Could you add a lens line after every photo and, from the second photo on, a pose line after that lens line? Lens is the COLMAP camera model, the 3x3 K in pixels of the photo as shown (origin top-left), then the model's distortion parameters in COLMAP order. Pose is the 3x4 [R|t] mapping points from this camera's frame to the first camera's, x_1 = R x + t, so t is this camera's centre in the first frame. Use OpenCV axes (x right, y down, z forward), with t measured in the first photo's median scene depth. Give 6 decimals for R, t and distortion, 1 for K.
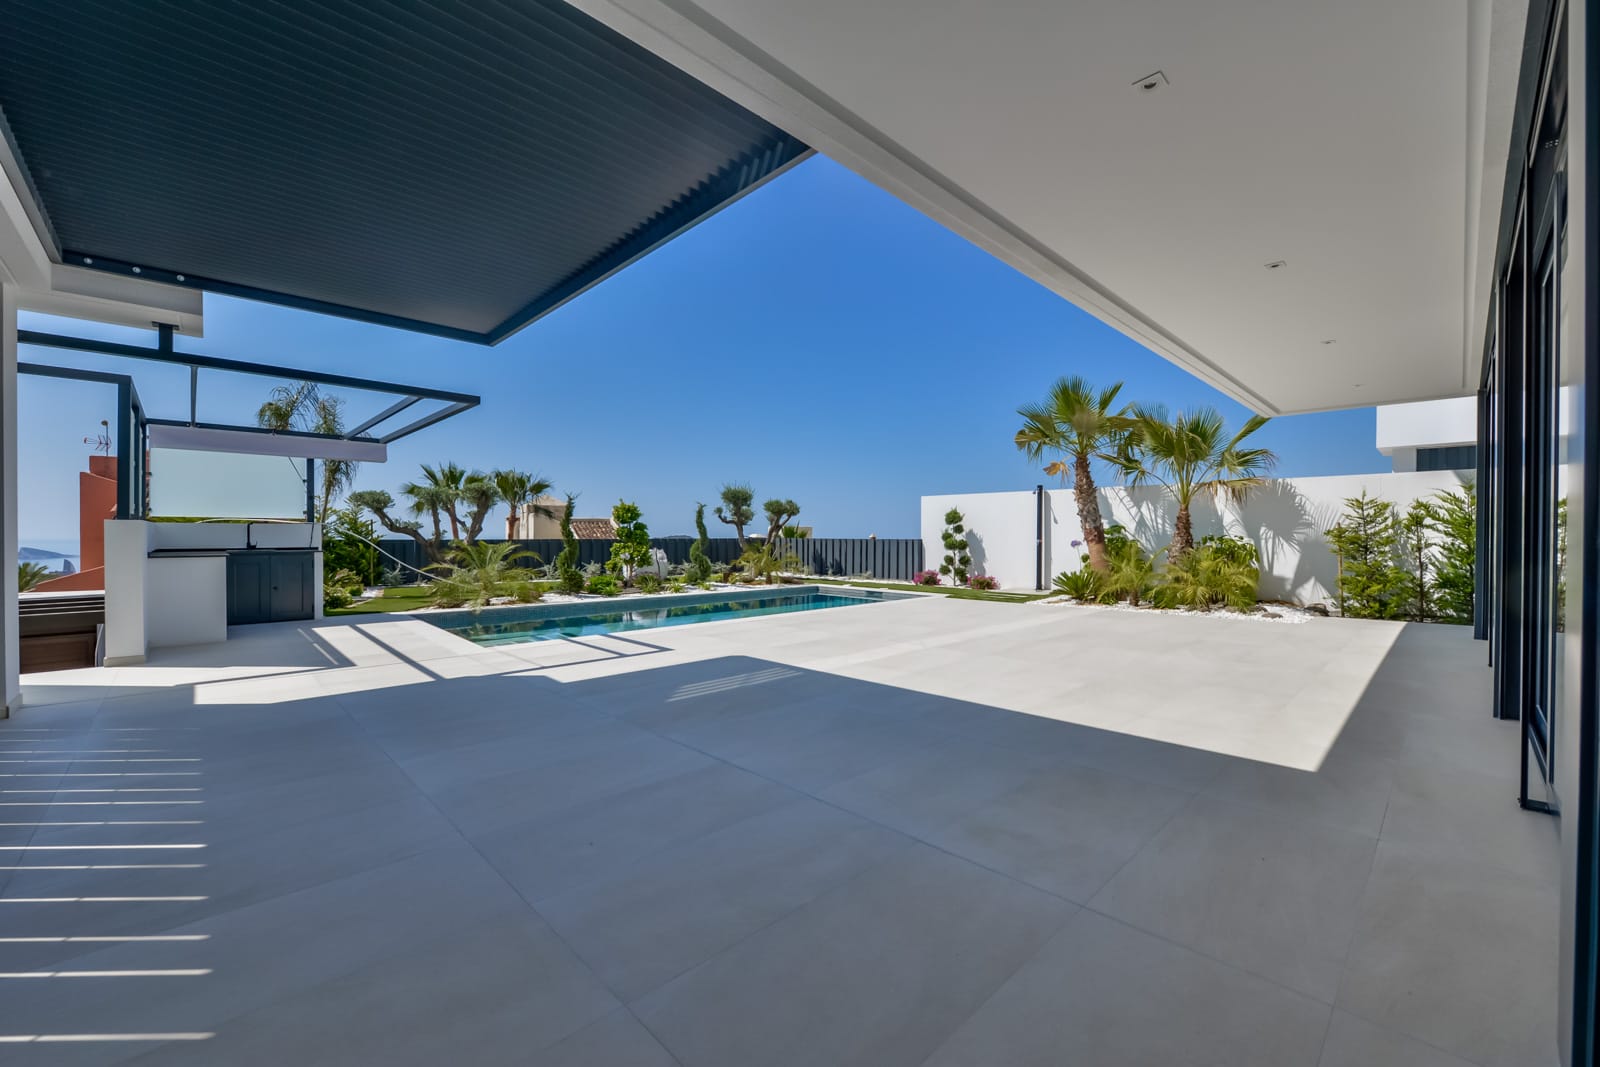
lens RADIAL K [[636.8, 0, 806.8], [0, 636.8, 536.3], [0, 0, 1]] dist [-0.006512, -0.000963]
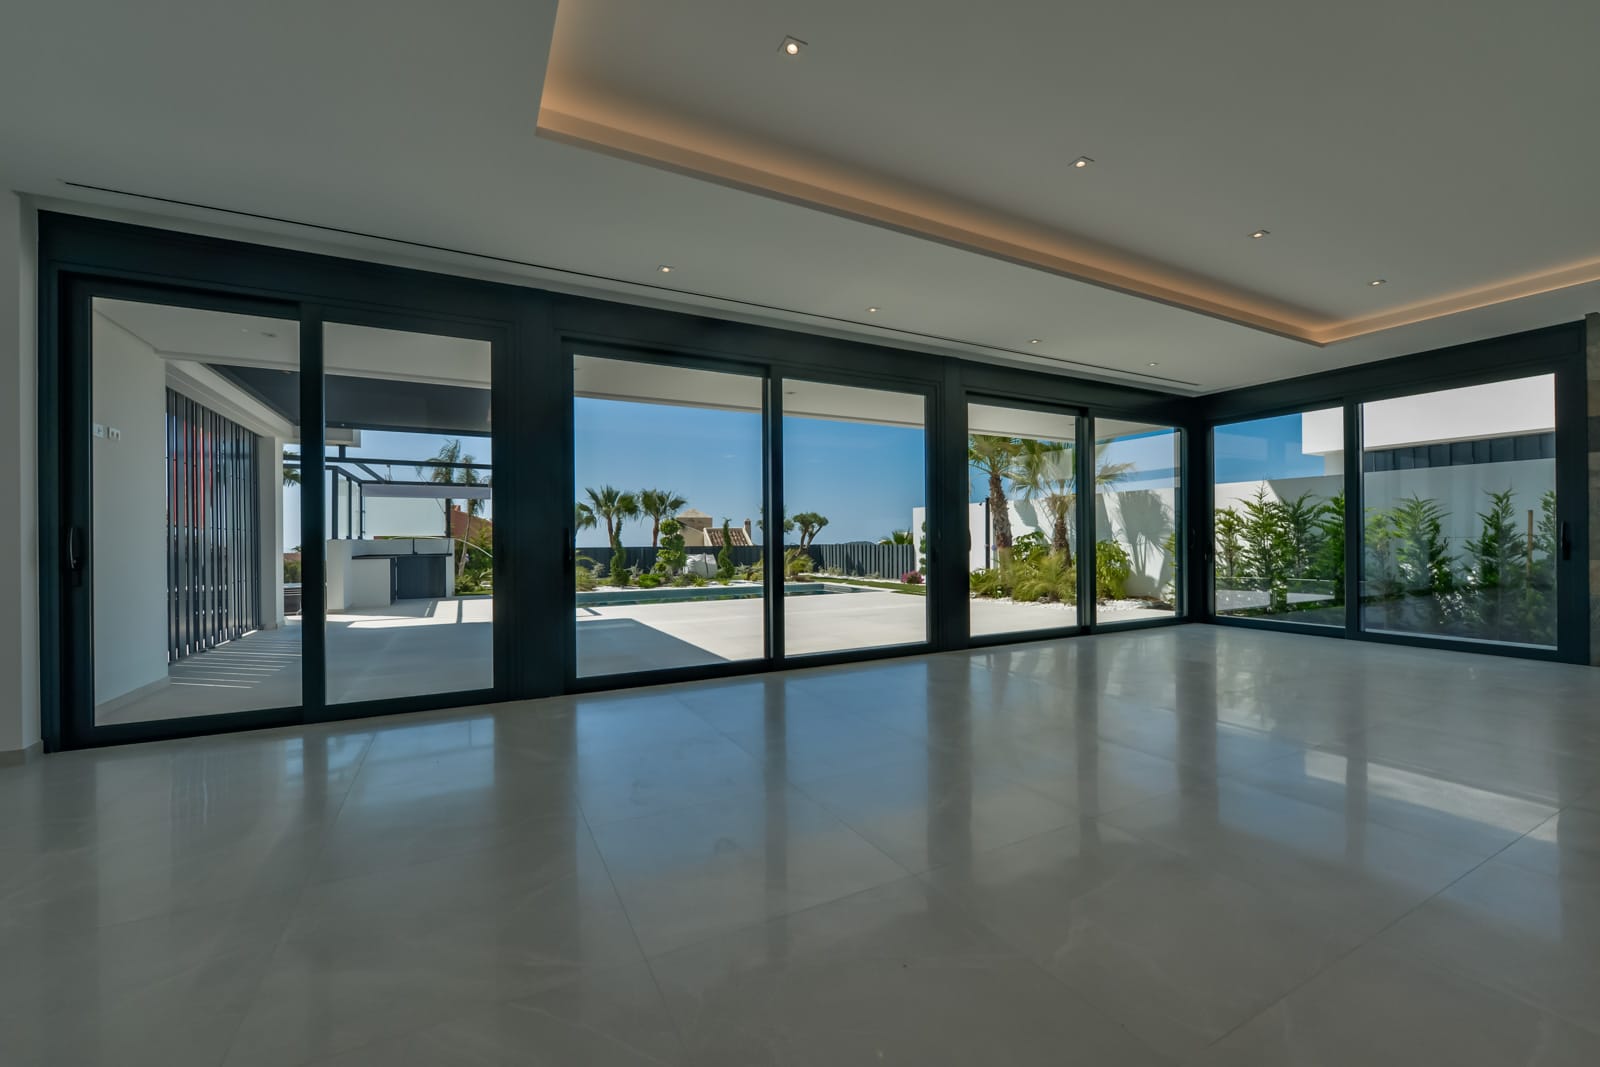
lens RADIAL K [[636.8, 0, 805.6], [0, 636.8, 540.8], [0, 0, 1]] dist [-0.006512, -0.000963]
pose [[0.959732, -0.009395, -0.280761, 0.352341], [0.008839, 0.999956, -0.003248, -0.000893], [0.280779, 0.000636, 0.959772, -0.193985]]
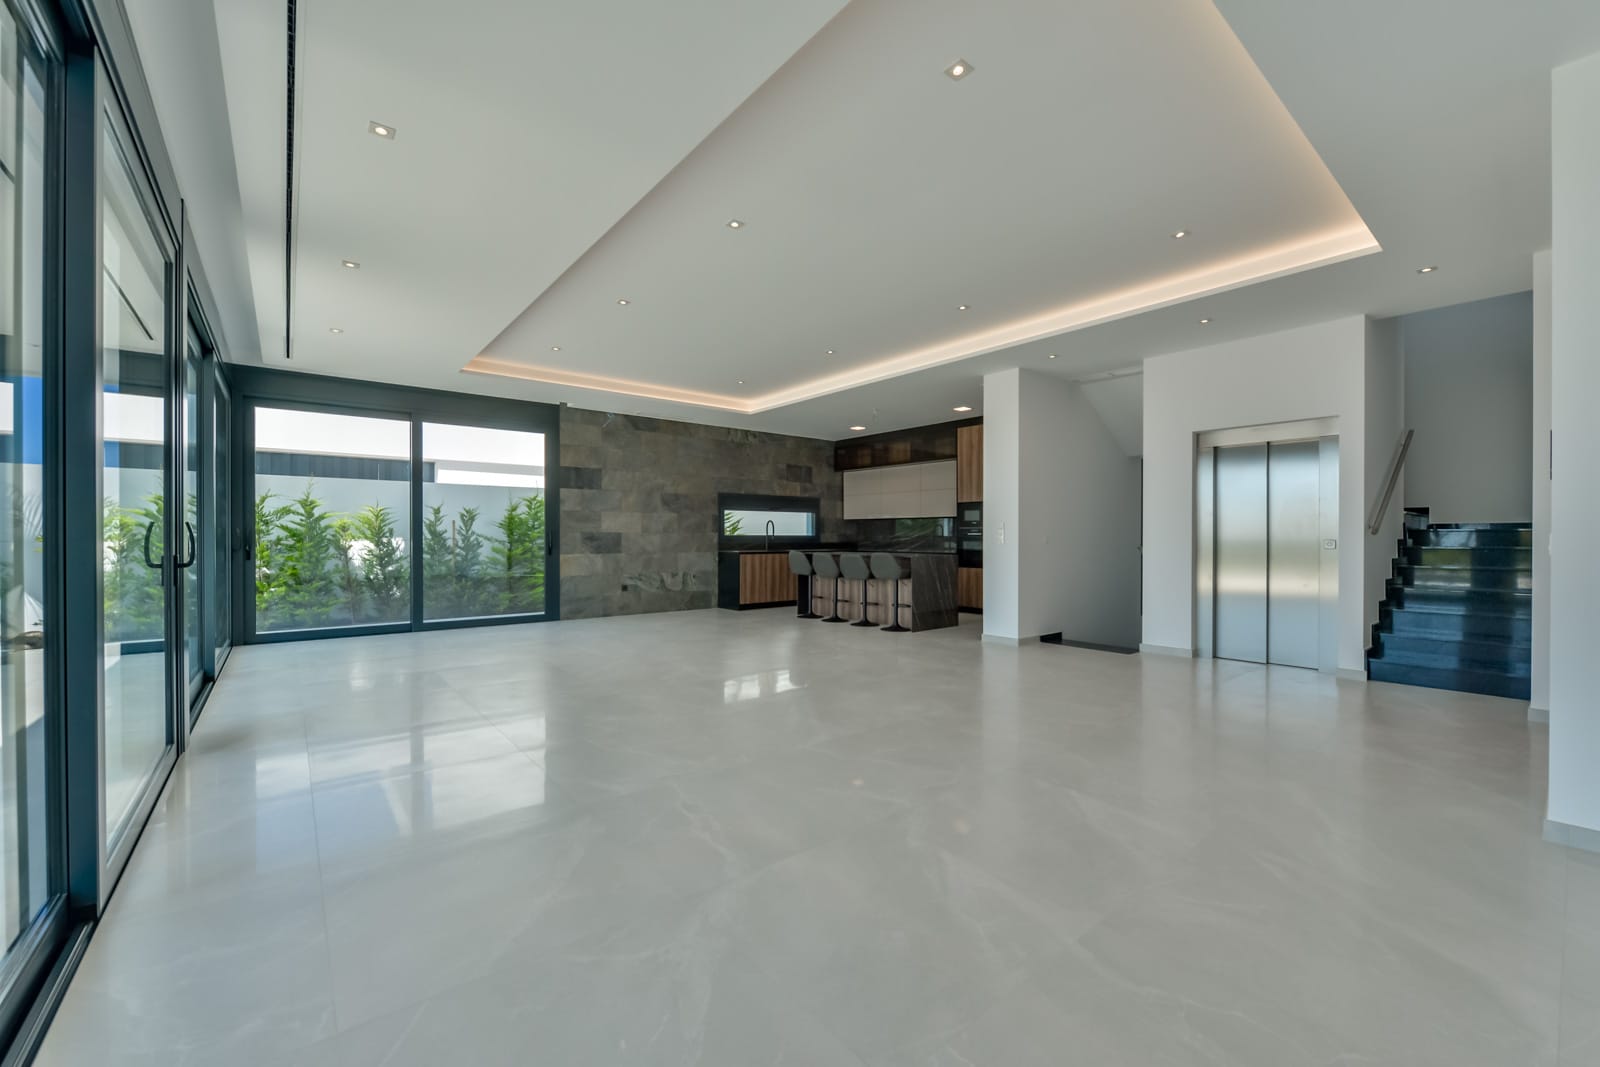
lens RADIAL K [[636.8, 0, 811.1], [0, 636.8, 539.8], [0, 0, 1]] dist [-0.006512, -0.000963]
pose [[0.082987, -0.007860, 0.996520, 0.101603], [0.002550, 0.999967, 0.007675, -0.005255], [-0.996547, 0.001904, 0.083005, 0.013143]]
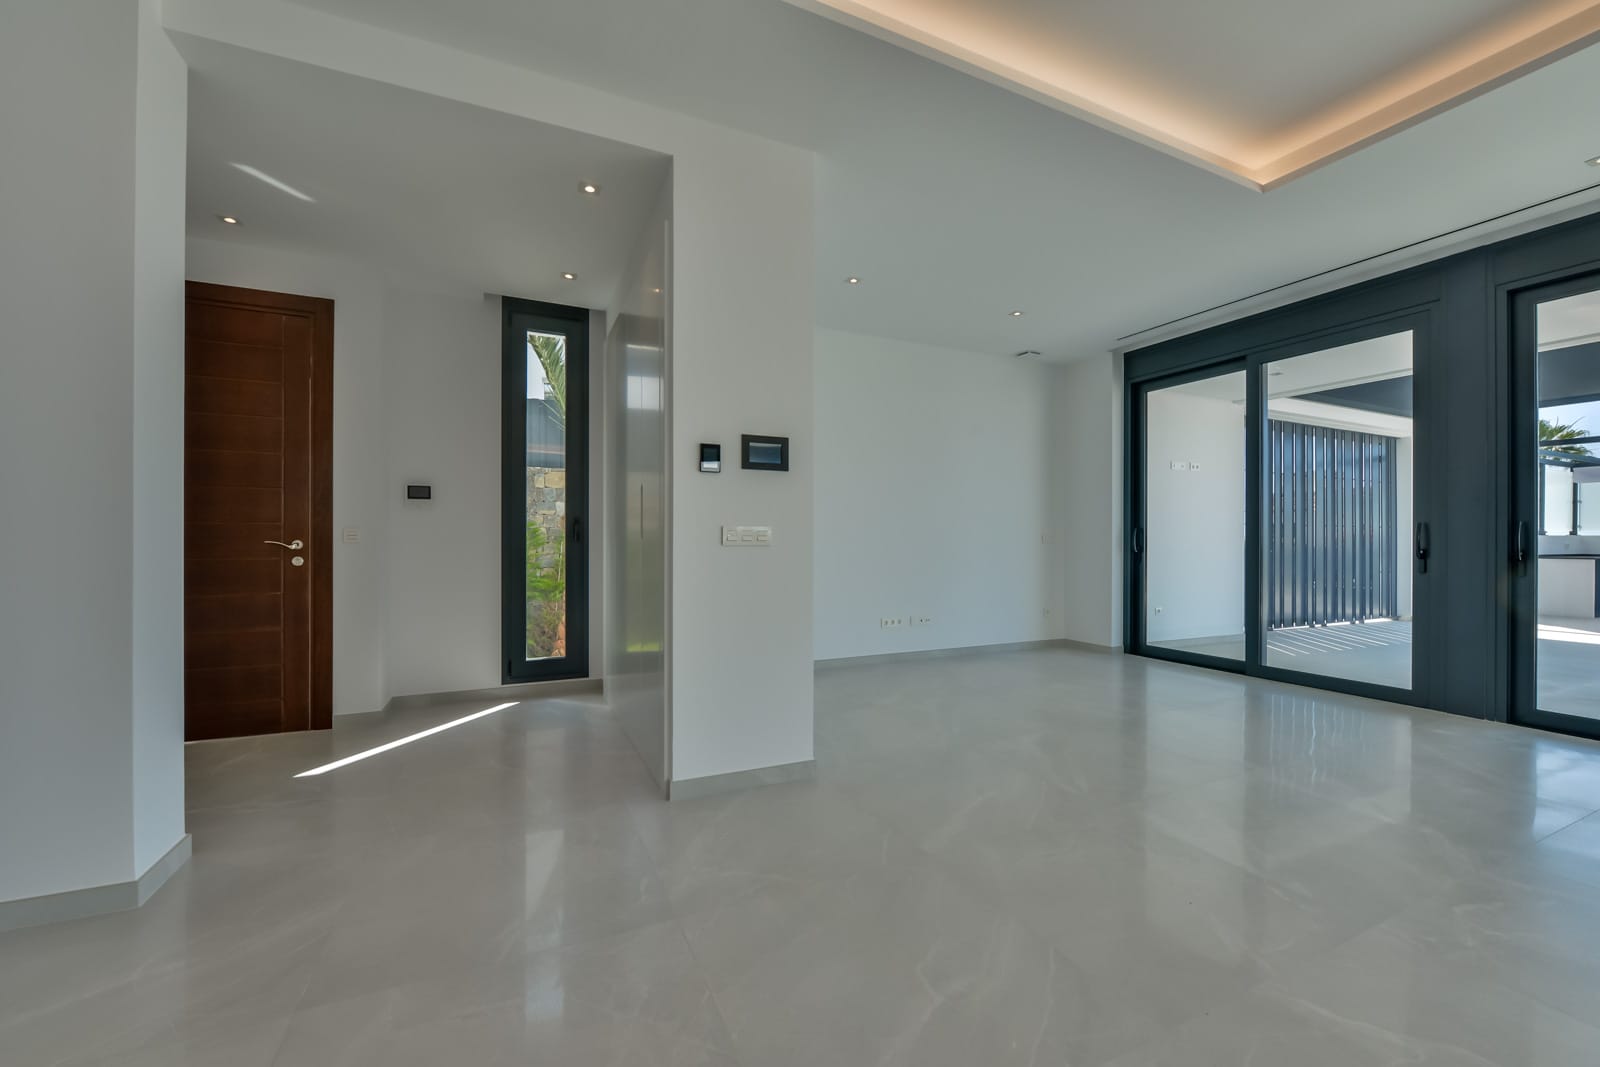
lens RADIAL K [[636.8, 0, 806.5], [0, 636.8, 537.0], [0, 0, 1]] dist [-0.006512, -0.000963]
pose [[-0.327715, -0.006333, -0.944755, 0.496008], [-0.007412, 0.999964, -0.004132, -0.000055], [0.944747, 0.005649, -0.327750, -0.107135]]
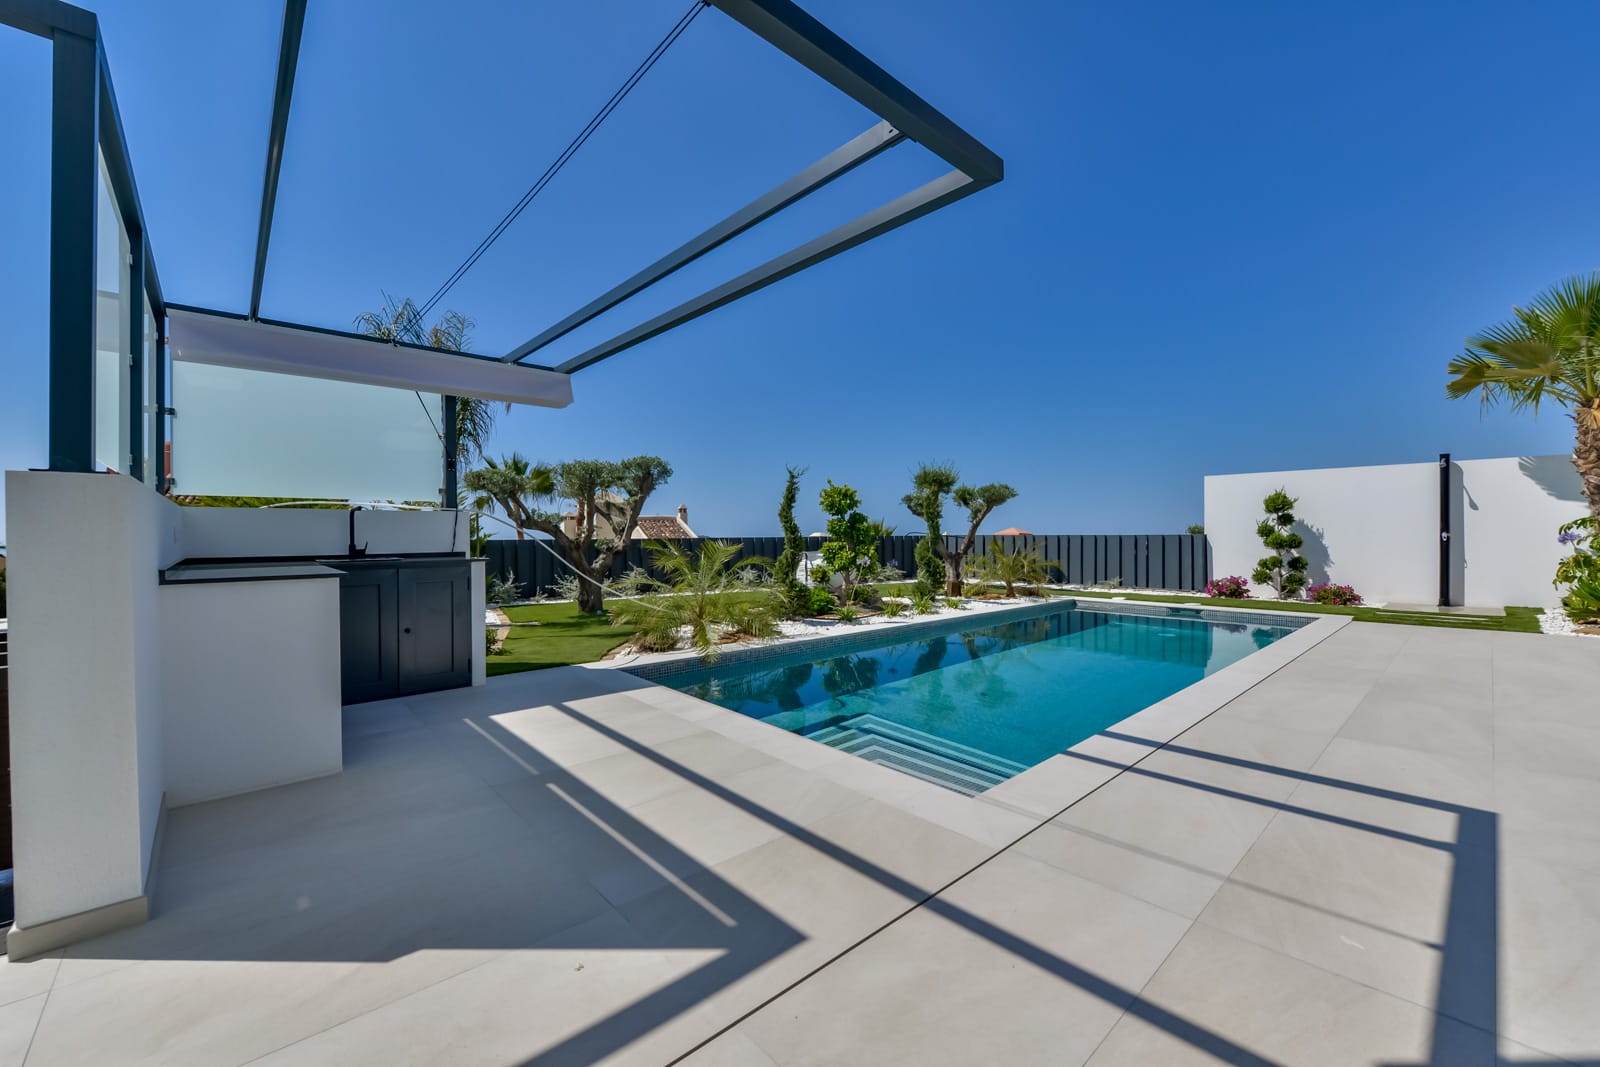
lens RADIAL K [[636.8, 0, 805.6], [0, 636.8, 530.0], [0, 0, 1]] dist [-0.006512, -0.000963]
pose [[0.999593, -0.007000, -0.027639, -0.289394], [0.006746, 0.999934, -0.009280, 0.003297], [0.027703, 0.009090, 0.999575, 0.283346]]
